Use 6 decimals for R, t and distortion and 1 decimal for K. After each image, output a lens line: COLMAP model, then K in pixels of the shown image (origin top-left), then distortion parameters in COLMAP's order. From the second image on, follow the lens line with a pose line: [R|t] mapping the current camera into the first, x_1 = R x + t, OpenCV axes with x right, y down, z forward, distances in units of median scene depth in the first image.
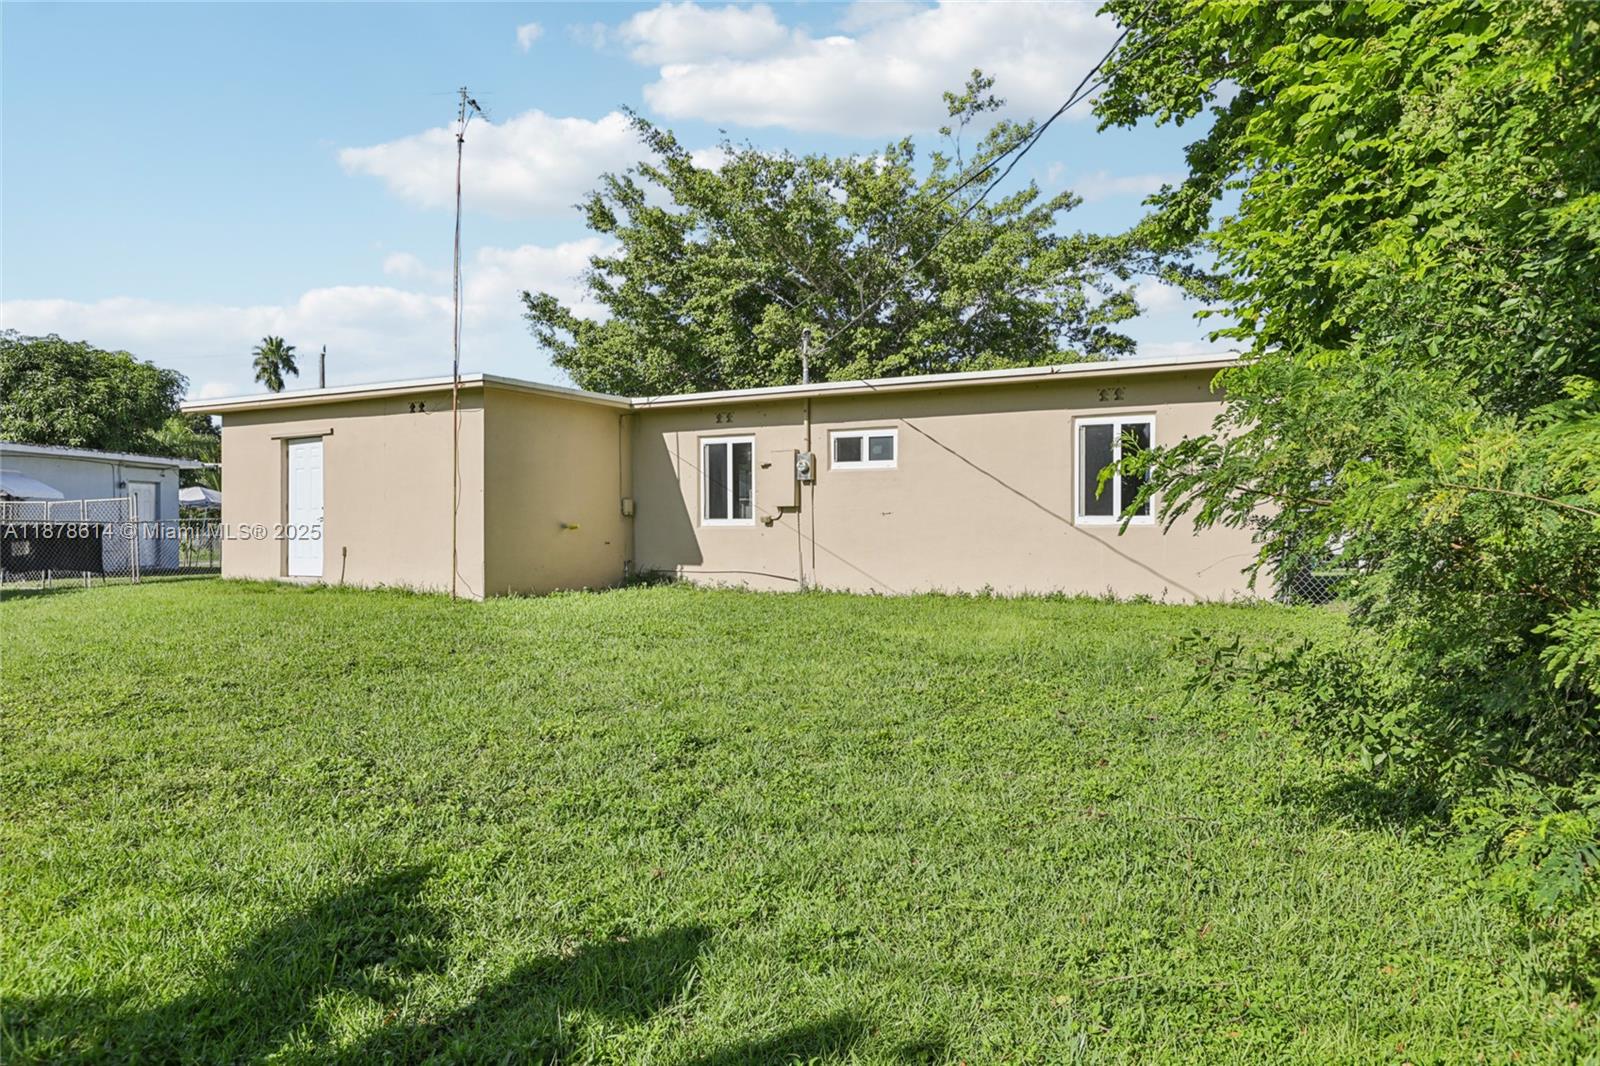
lens RADIAL K [[1054.6, 0, 800.0], [0, 1054.6, 533.0], [0, 0, 1]] dist [0.000759, 0.000090]
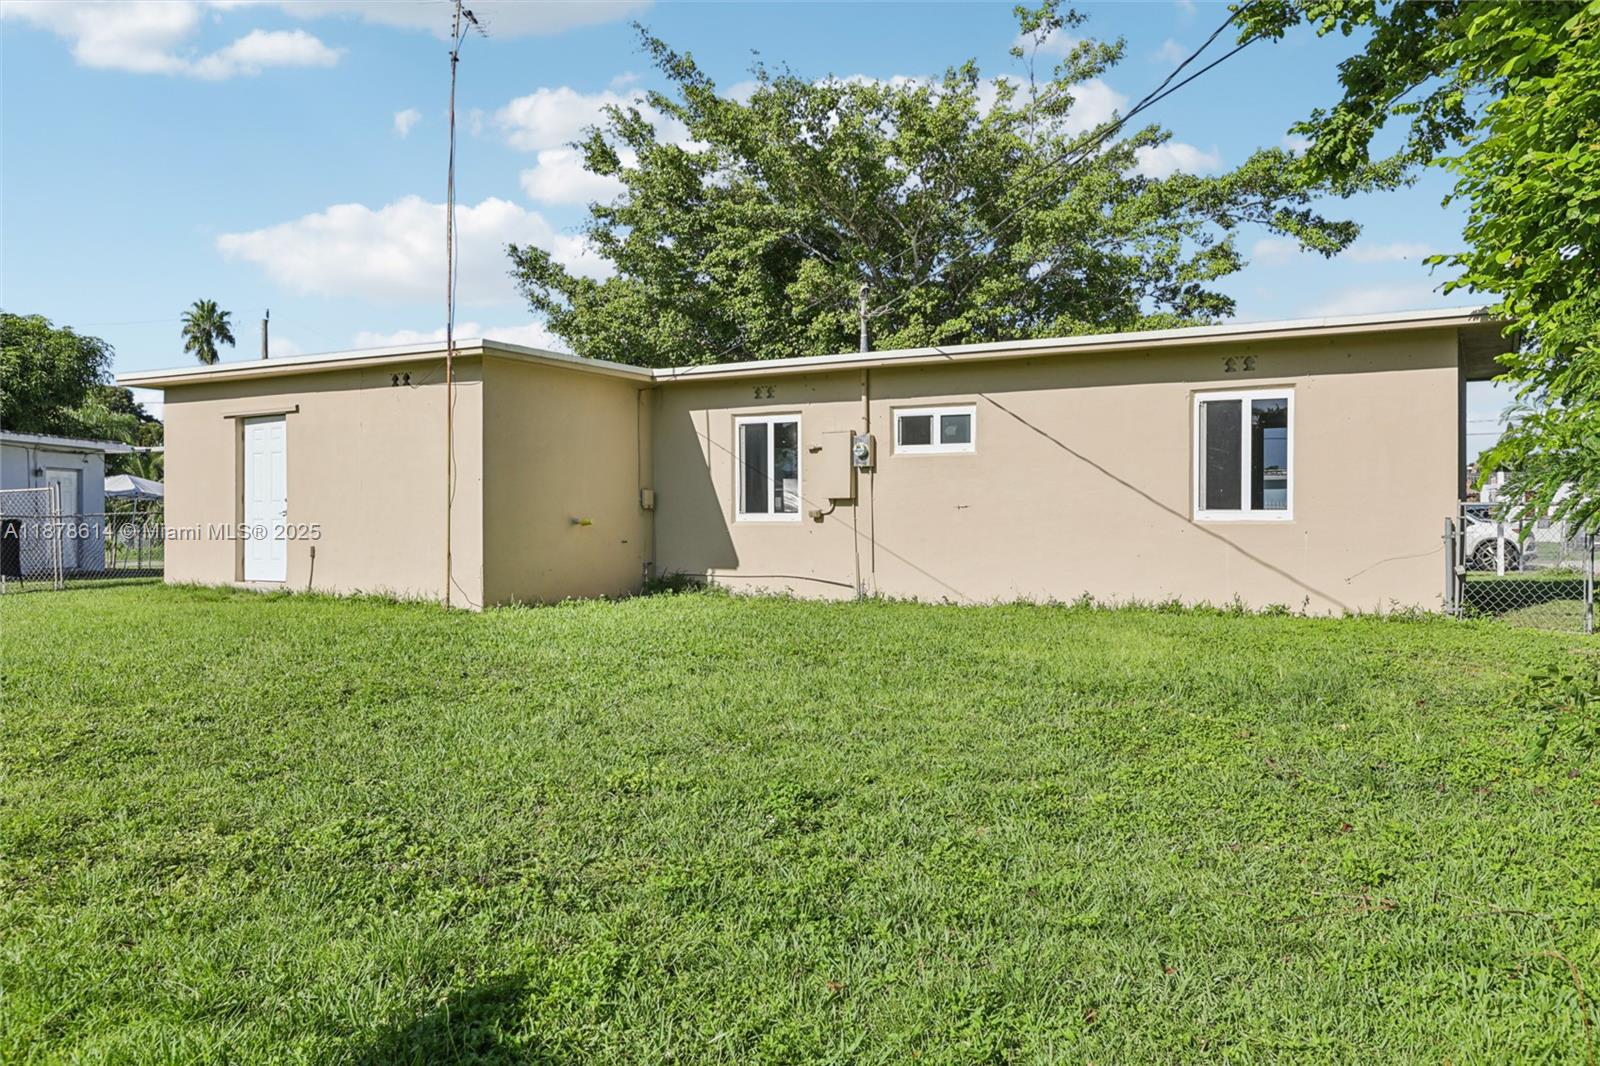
lens RADIAL K [[1216.0, 0, 806.0], [0, 1216.0, 536.7], [0, 0, 1]] dist [0.003035, 0.000207]
pose [[0.999999, 0.000531, -0.001648, -0.037800], [-0.000519, 0.999975, 0.007087, -0.001574], [0.001652, -0.007086, 0.999974, 0.032874]]
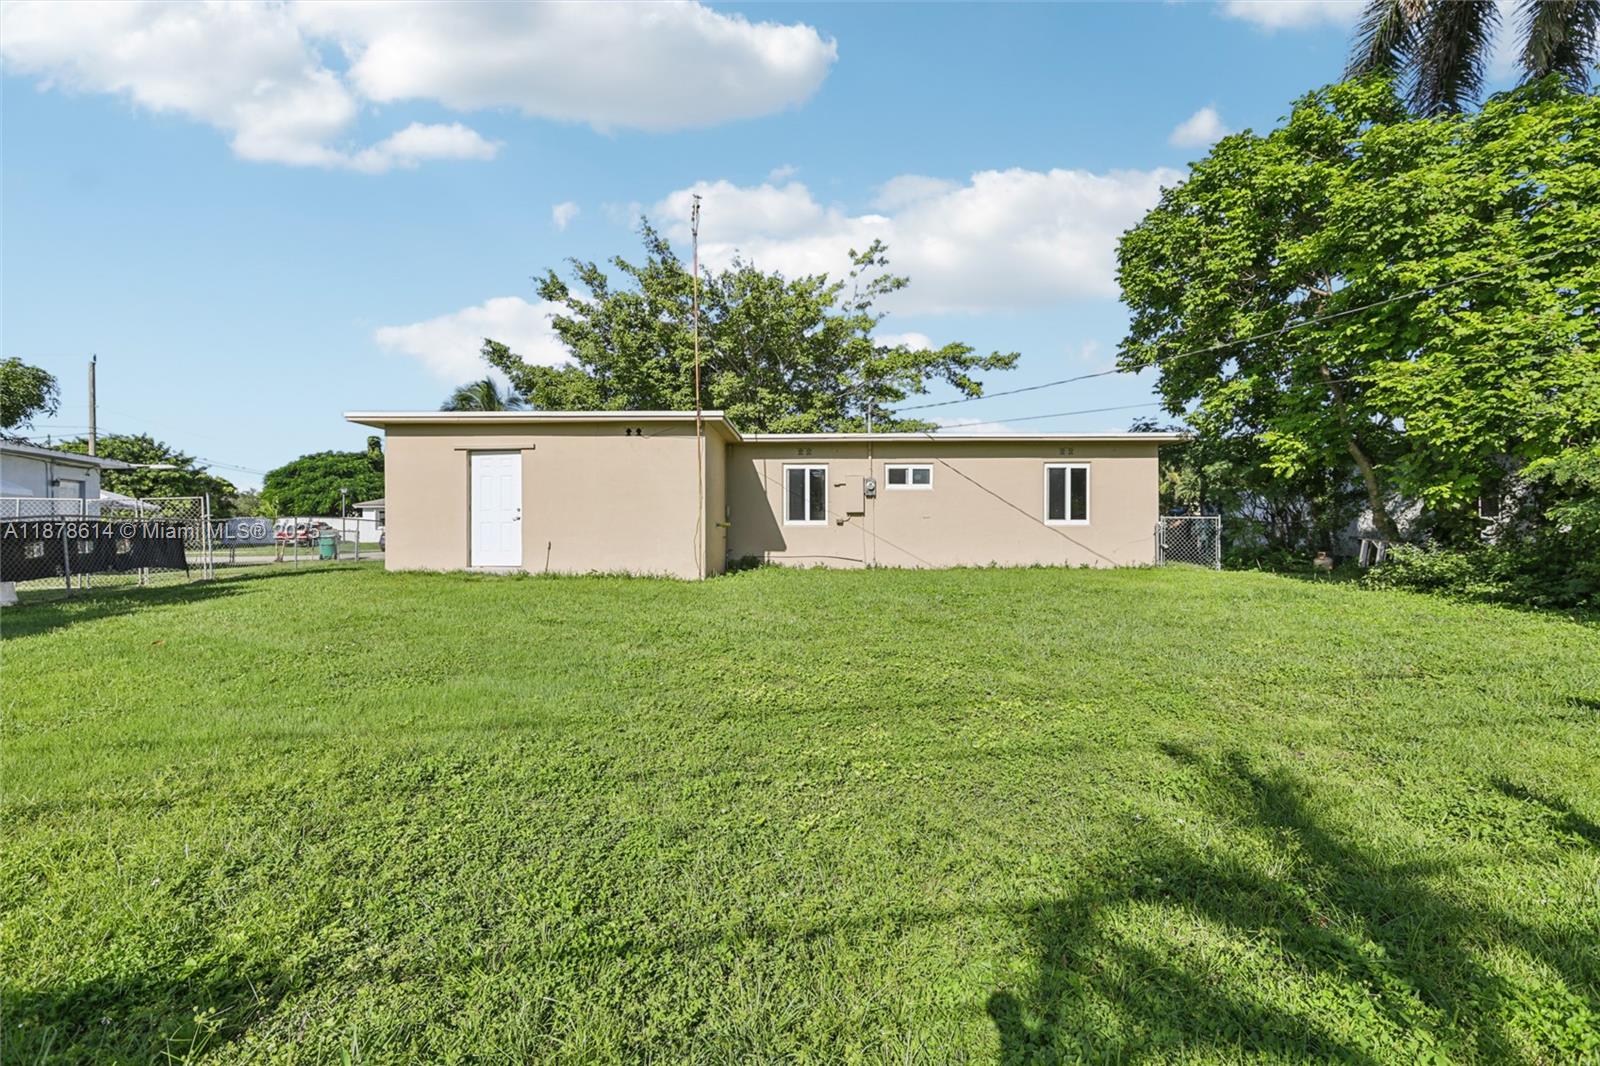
lens RADIAL K [[711.6, 0, 799.8], [0, 711.6, 534.8], [0, 0, 1]] dist [-0.002589, 0.000117]
pose [[0.884827, -0.003208, 0.465908, -0.550978], [0.001469, 0.999991, 0.004096, 0.002645], [-0.465916, -0.002940, 0.884824, 0.129585]]
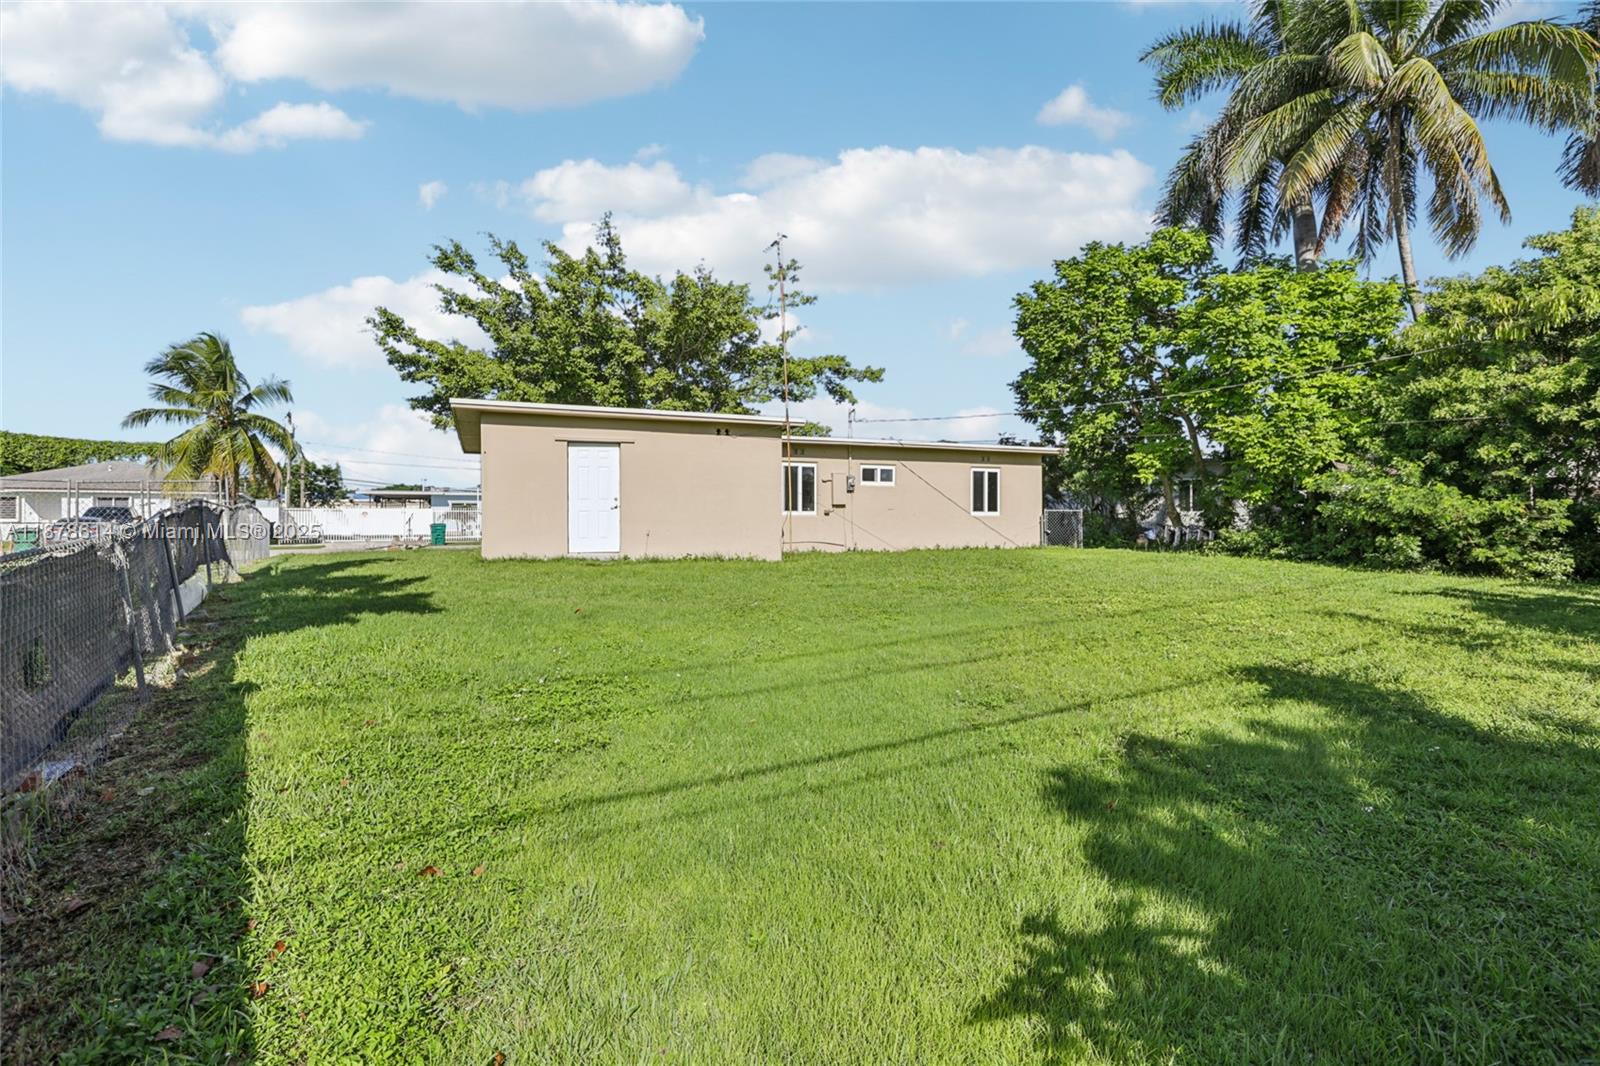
lens RADIAL K [[762.3, 0, 795.9], [0, 762.3, 536.5], [0, 0, 1]] dist [-0.011332, 0.000123]
pose [[0.622643, -0.013971, 0.782382, -1.057187], [0.002864, 0.999875, 0.015575, 0.008997], [-0.782501, -0.007457, 0.622605, 0.245036]]
